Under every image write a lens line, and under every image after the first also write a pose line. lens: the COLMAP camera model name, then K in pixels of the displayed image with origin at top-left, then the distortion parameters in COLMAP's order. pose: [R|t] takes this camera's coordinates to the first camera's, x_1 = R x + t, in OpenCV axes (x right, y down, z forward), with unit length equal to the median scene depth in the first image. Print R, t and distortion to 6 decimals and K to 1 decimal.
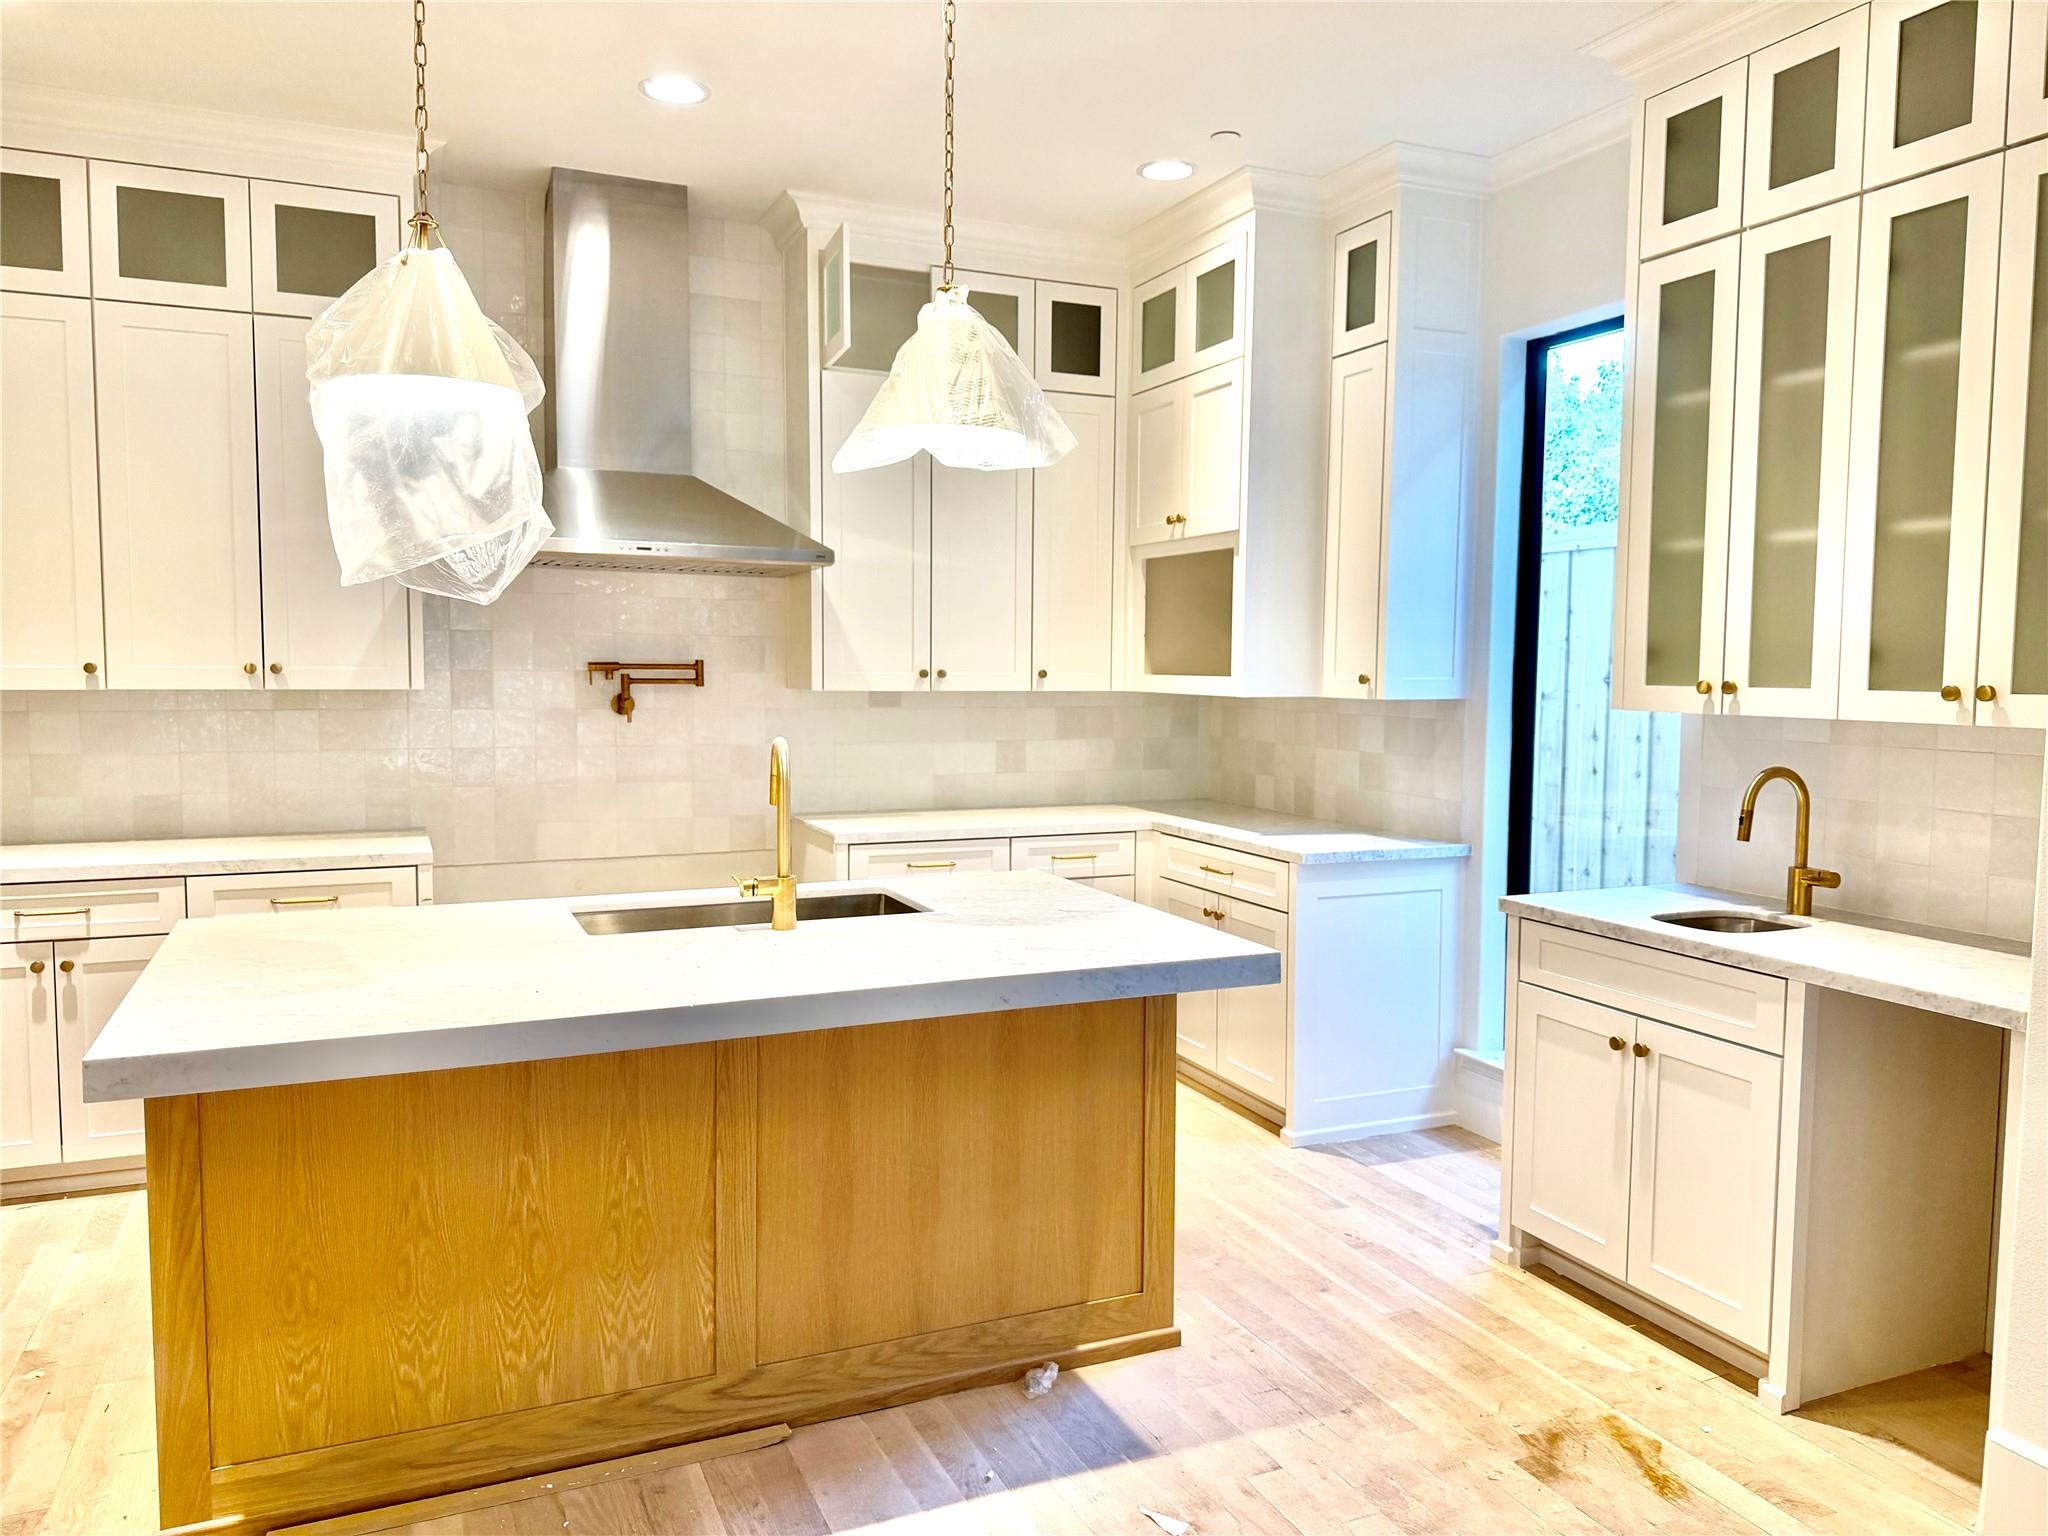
lens RADIAL K [[1449.2, 0, 1028.0], [0, 1449.2, 771.8], [0, 0, 1]] dist [0.013925, -0.033012]
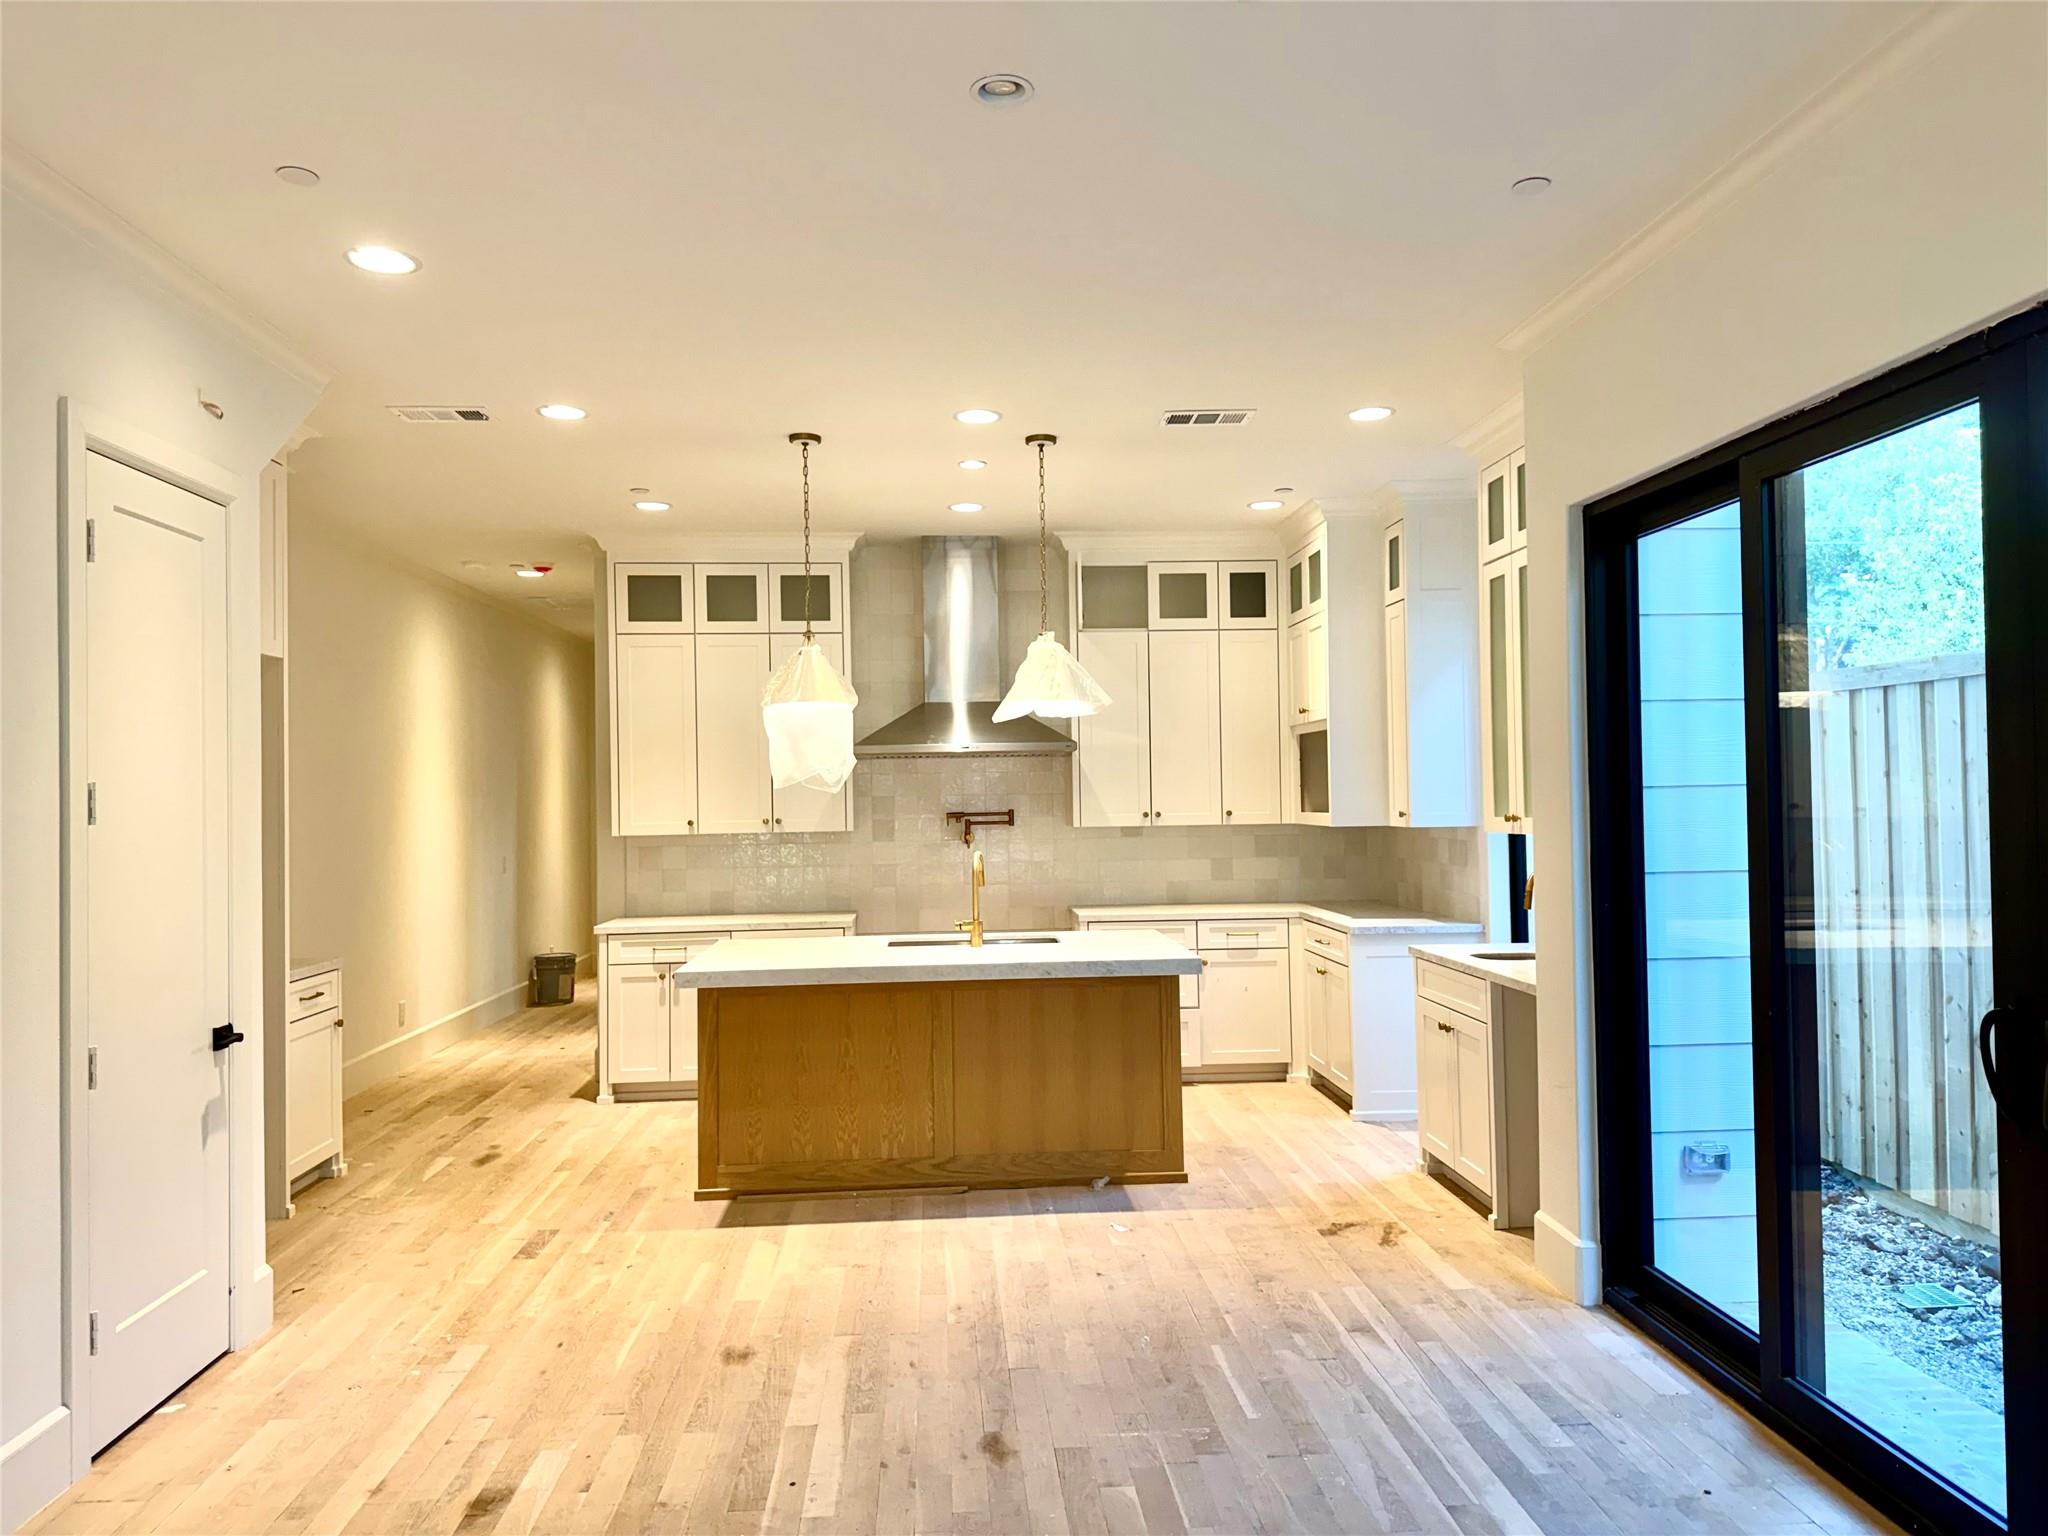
lens RADIAL K [[1449.2, 0, 1026.5], [0, 1449.2, 762.2], [0, 0, 1]] dist [0.013925, -0.033012]
pose [[0.936225, -0.033000, -0.349847, 0.451543], [-0.001628, 0.995163, -0.098229, 0.037580], [0.351397, 0.092534, 0.931643, -0.650712]]
